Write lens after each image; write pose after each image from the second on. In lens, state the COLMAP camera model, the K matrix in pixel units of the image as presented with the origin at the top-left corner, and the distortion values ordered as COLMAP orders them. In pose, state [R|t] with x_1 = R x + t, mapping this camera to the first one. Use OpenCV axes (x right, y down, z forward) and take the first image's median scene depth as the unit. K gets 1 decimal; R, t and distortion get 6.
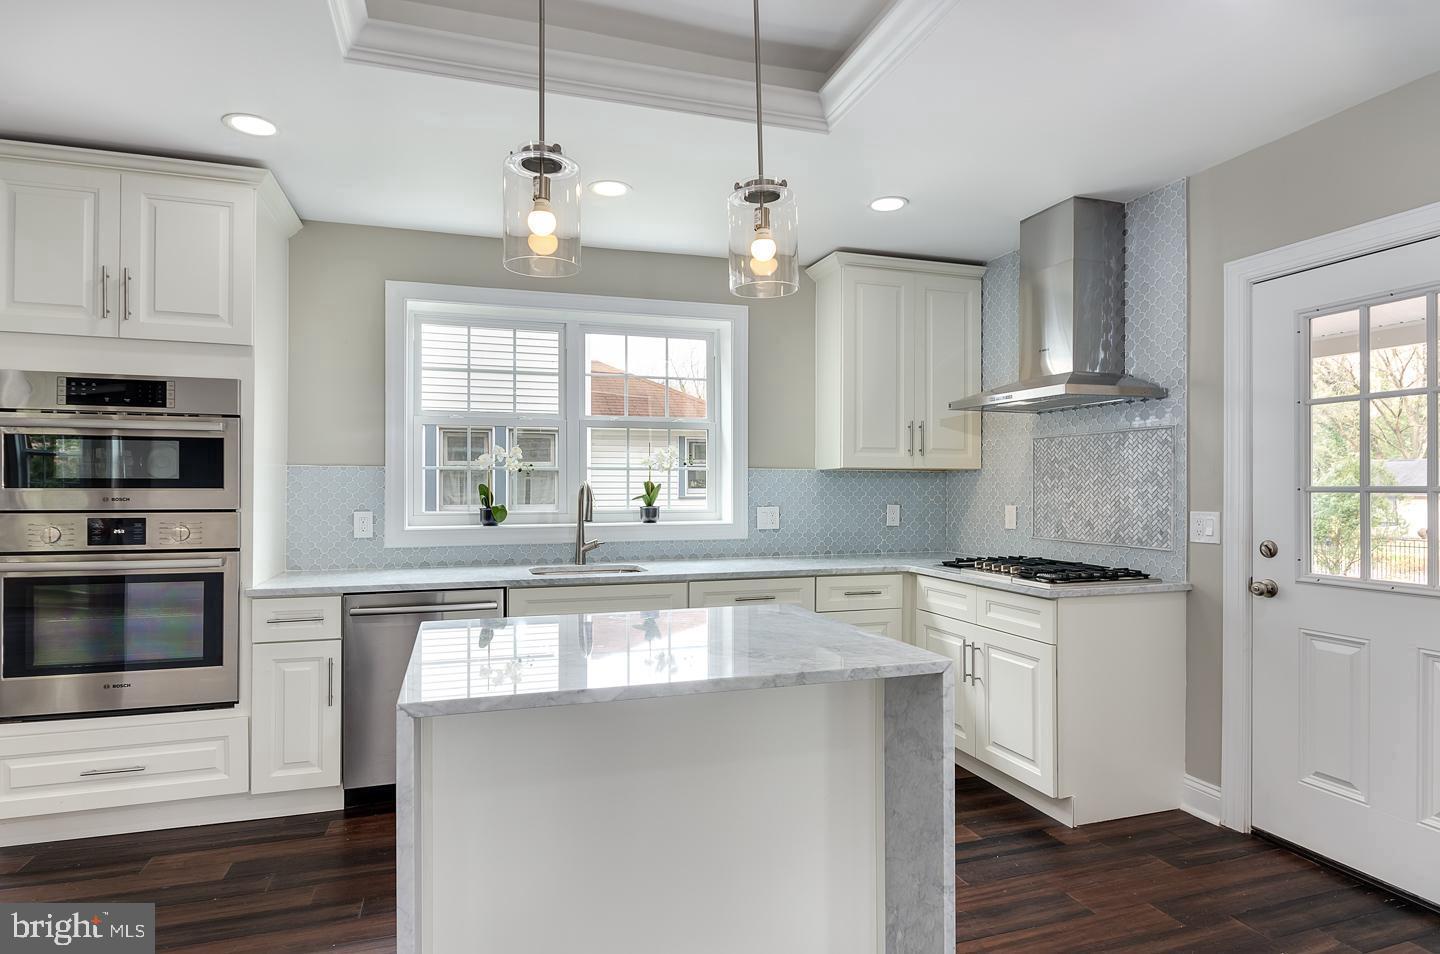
lens RADIAL K [[767.7, 0, 720.0], [0, 767.7, 477.0], [0, 0, 1]] dist [0.019089, -0.001154]
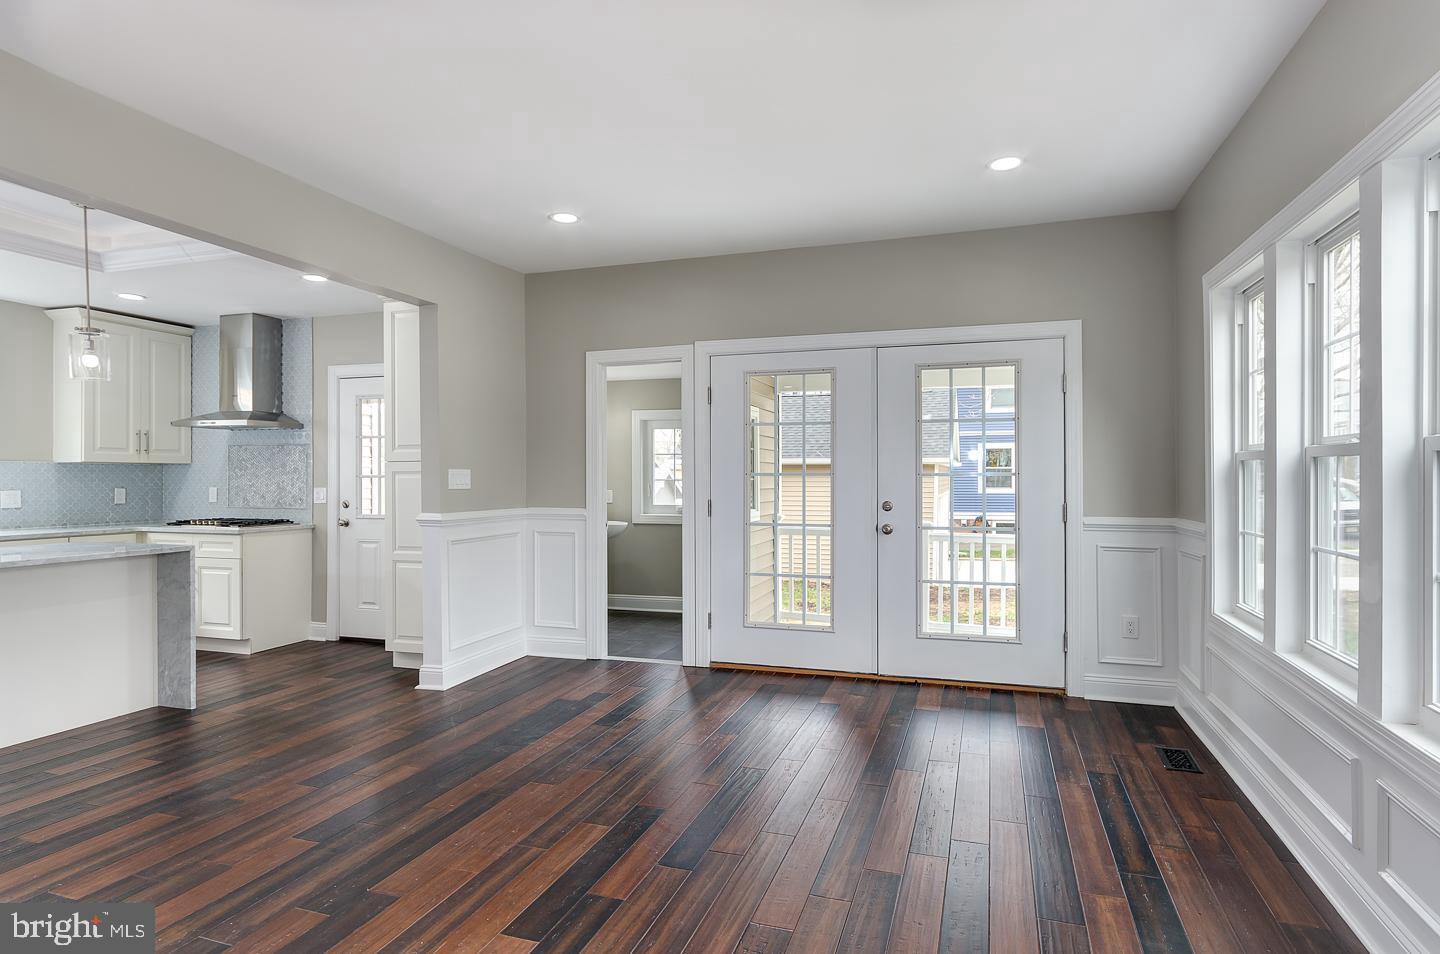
lens RADIAL K [[813.1, 0, 684.8], [0, 813.1, 484.1], [0, 0, 1]] dist [0.019259, -0.001150]
pose [[0.621627, -0.006018, 0.783290, -0.403516], [-0.009043, 0.999849, 0.014859, -0.003717], [-0.783261, -0.016320, 0.621479, -0.962427]]
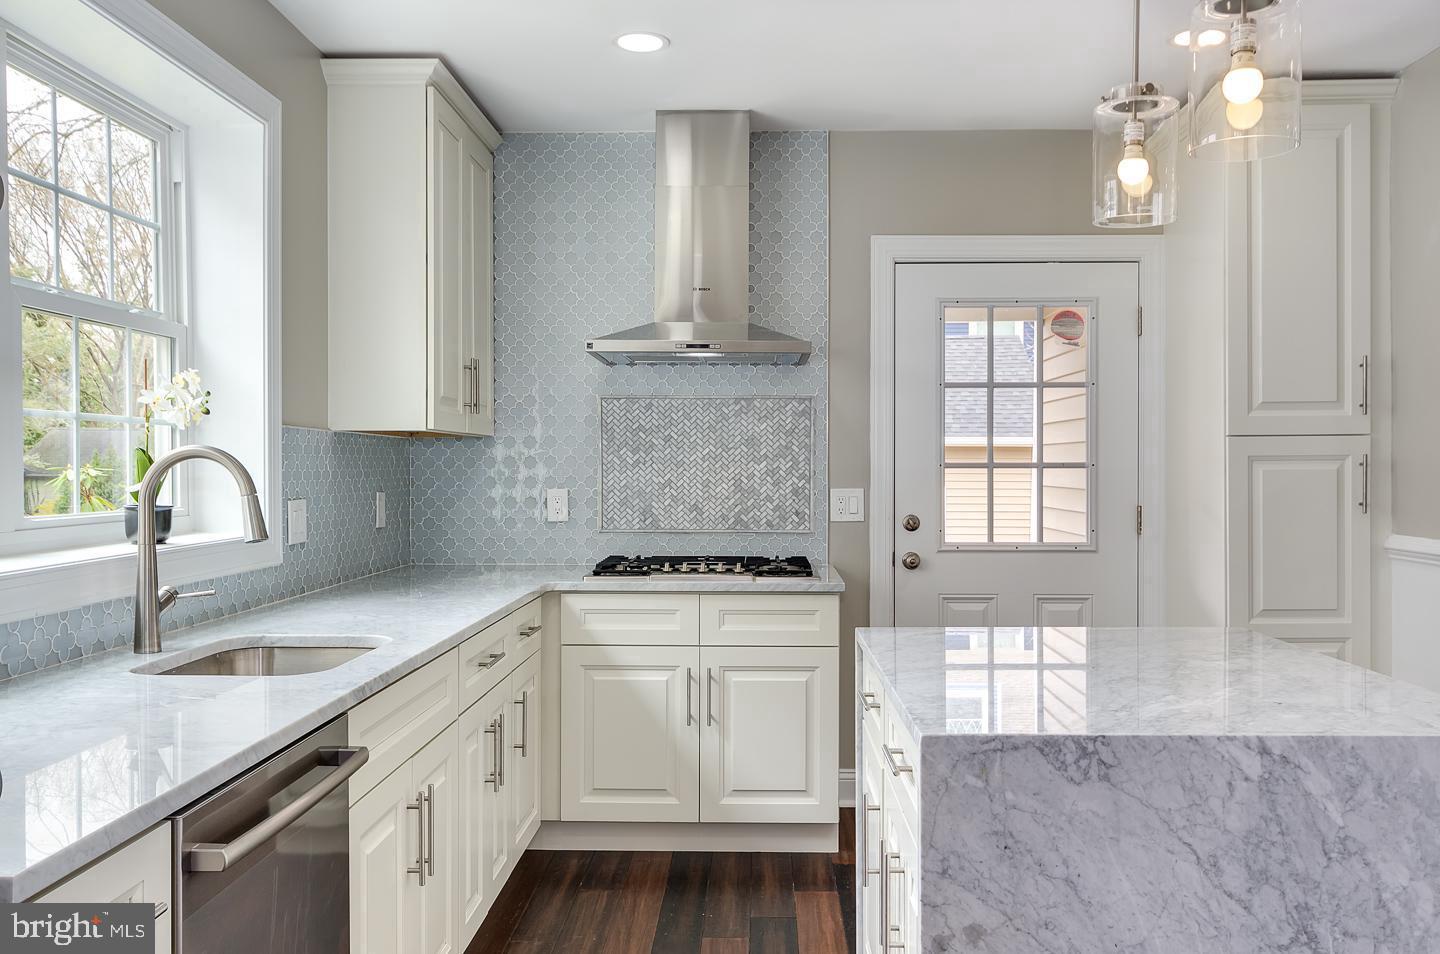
lens RADIAL K [[1226.3, 0, 720.0], [0, 1226.3, 477.0], [0, 0, 1]] dist [0.000919, -0.001725]
pose [[0.339378, -0.006722, 0.940626, -0.785996], [-0.013650, 0.999834, 0.012071, 0.012791], [-0.940551, -0.016936, 0.339230, 0.580643]]
